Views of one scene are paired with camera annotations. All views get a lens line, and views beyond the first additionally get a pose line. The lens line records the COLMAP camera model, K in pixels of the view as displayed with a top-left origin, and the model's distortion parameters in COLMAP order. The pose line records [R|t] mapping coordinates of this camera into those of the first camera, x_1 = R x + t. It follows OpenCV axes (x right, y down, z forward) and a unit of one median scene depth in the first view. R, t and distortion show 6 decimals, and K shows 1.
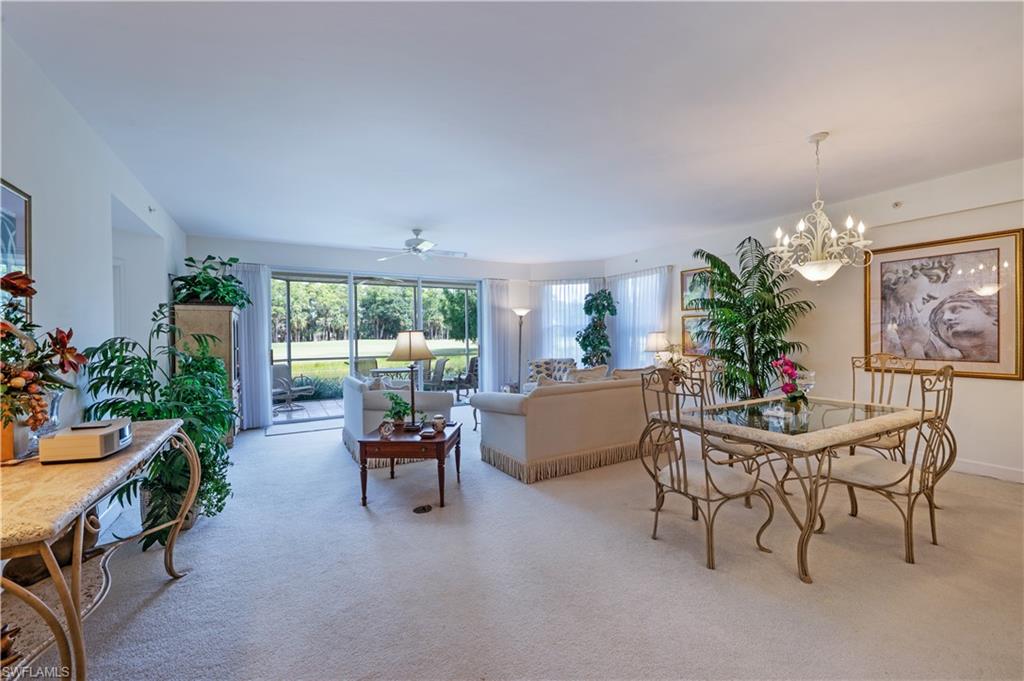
lens RADIAL K [[397.9, 0, 499.9], [0, 397.9, 339.4], [0, 0, 1]] dist [-0.023827, -0.000129]
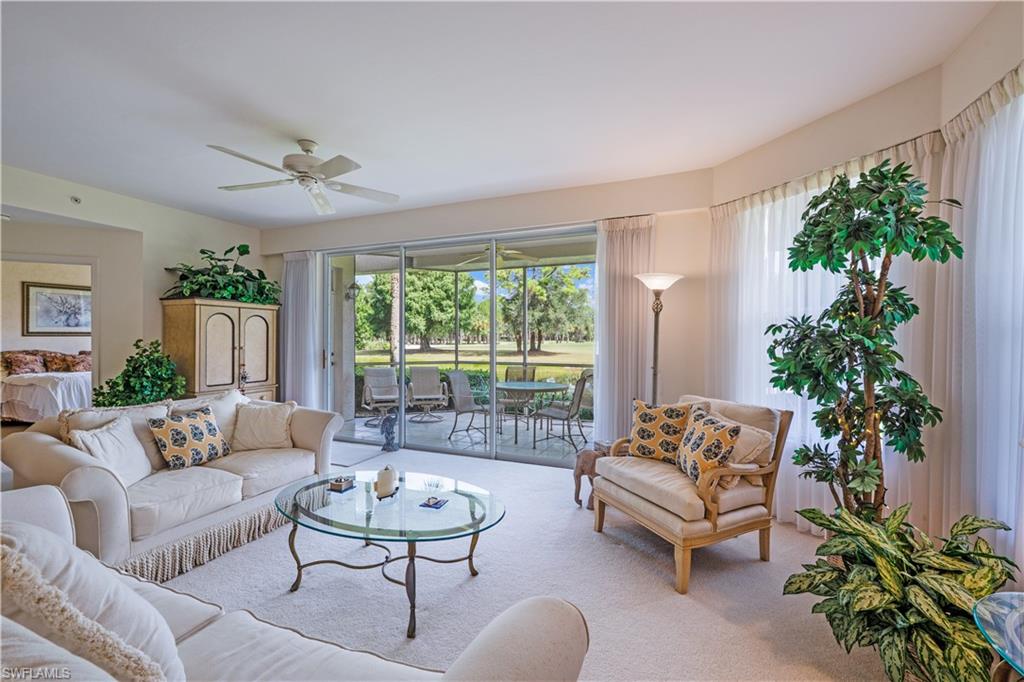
lens RADIAL K [[427.4, 0, 514.6], [0, 427.4, 339.2], [0, 0, 1]] dist [0.000326, 0.000072]
pose [[0.628225, 0.015576, -0.777876, 0.638035], [-0.016020, 0.999847, 0.007082, -0.017729], [0.777867, 0.008013, 0.628378, 1.216759]]
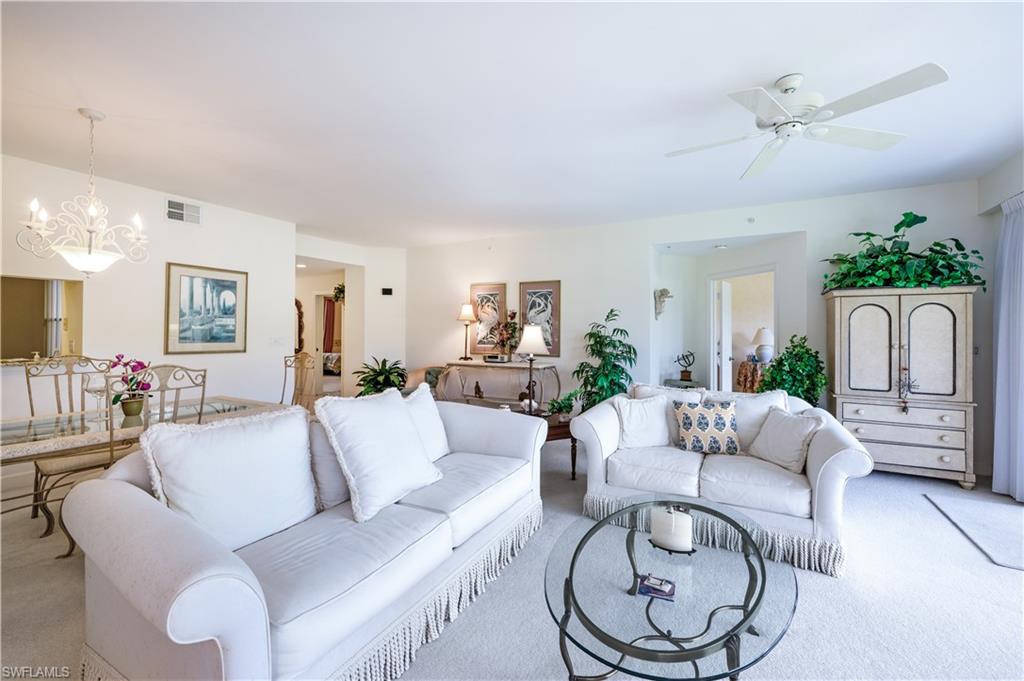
lens RADIAL K [[426.7, 0, 511.5], [0, 426.7, 330.2], [0, 0, 1]] dist [0.000590, 0.000087]
pose [[-0.846715, 0.006201, -0.532011, 0.419193], [0.001708, 0.999959, 0.008937, -0.018160], [0.532045, 0.006659, -0.846690, 1.762193]]
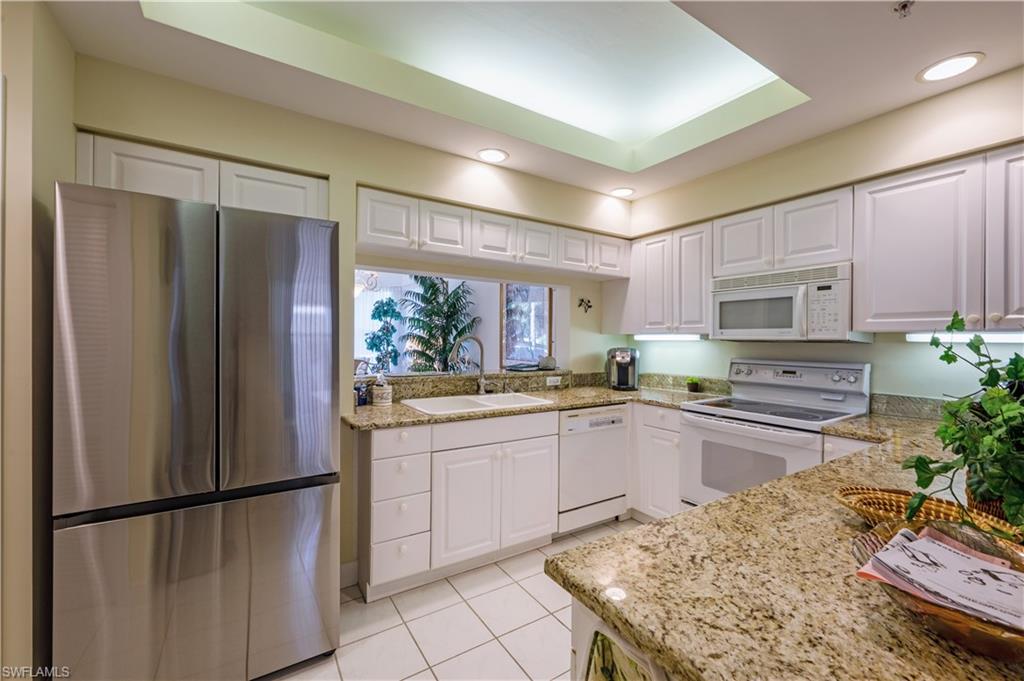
lens RADIAL K [[419.8, 0, 512.6], [0, 419.8, 339.2], [0, 0, 1]] dist [-0.000054, -0.000111]
pose [[0.997135, 0.020123, 0.072919, 1.021325], [-0.019638, 0.999780, -0.007360, -0.006865], [-0.073051, 0.005907, 0.997311, -0.459664]]
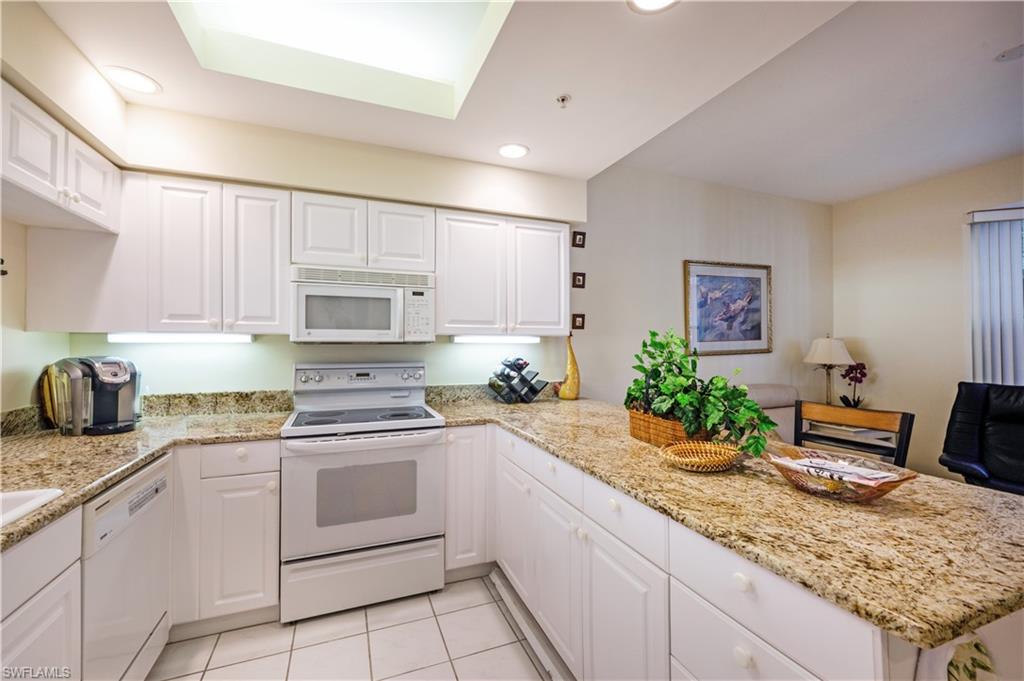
lens RADIAL K [[423.6, 0, 512.0], [0, 423.6, 340.5], [0, 0, 1]] dist [-0.002710, -0.000501]
pose [[0.117906, 0.020096, 0.992821, 0.870234], [0.004265, 0.999776, -0.020744, -0.006581], [-0.993016, 0.006680, 0.117794, -0.101440]]
